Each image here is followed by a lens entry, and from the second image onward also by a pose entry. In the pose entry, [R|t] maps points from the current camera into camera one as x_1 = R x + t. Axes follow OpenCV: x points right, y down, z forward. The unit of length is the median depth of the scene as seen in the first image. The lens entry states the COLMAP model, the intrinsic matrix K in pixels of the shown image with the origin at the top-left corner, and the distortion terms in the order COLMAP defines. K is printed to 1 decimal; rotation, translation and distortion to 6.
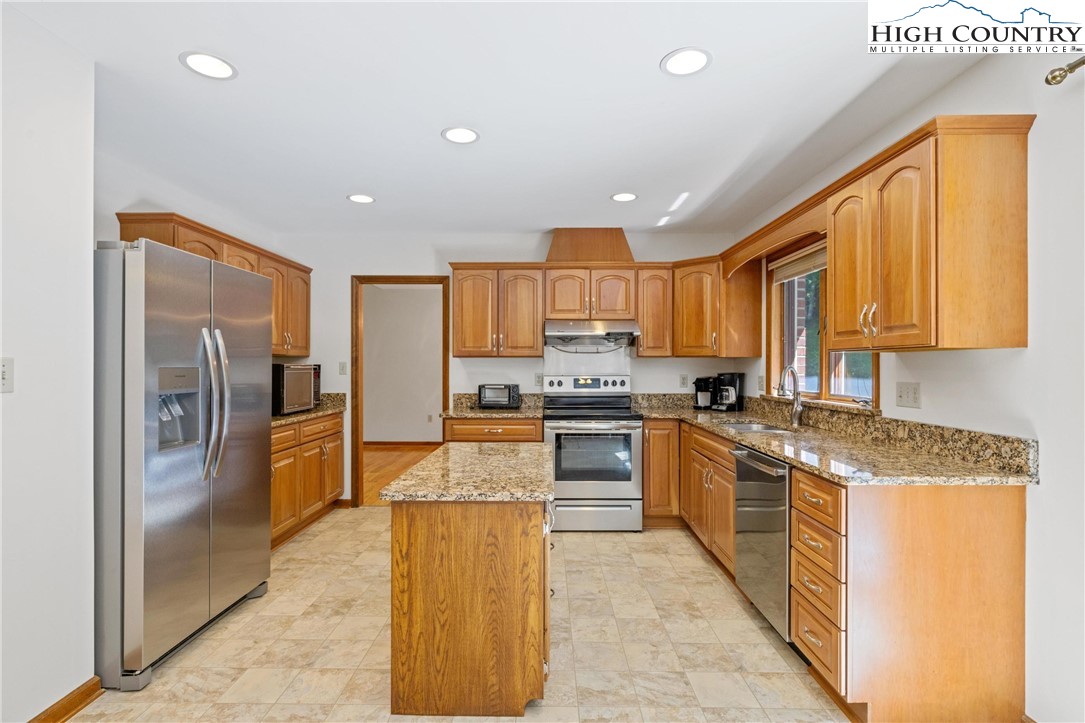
lens RADIAL K [[517.5, 0, 542.5], [0, 517.5, 365.4], [0, 0, 1]] dist [-0.003316, 0.000523]
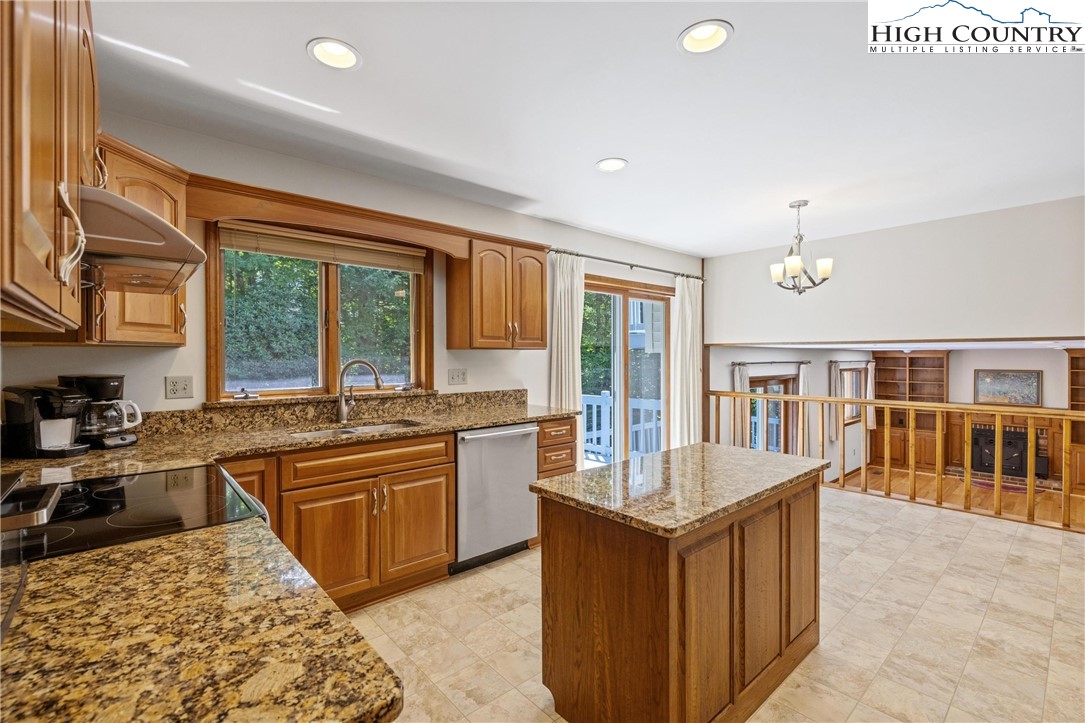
lens RADIAL K [[464.4, 0, 526.2], [0, 464.4, 358.4], [0, 0, 1]] dist [-0.022595, 0.000002]
pose [[-0.636670, -0.002058, 0.771133, -0.342543], [0.004178, 0.999973, 0.006119, -0.004861], [-0.771125, 0.007118, -0.636644, 1.133670]]
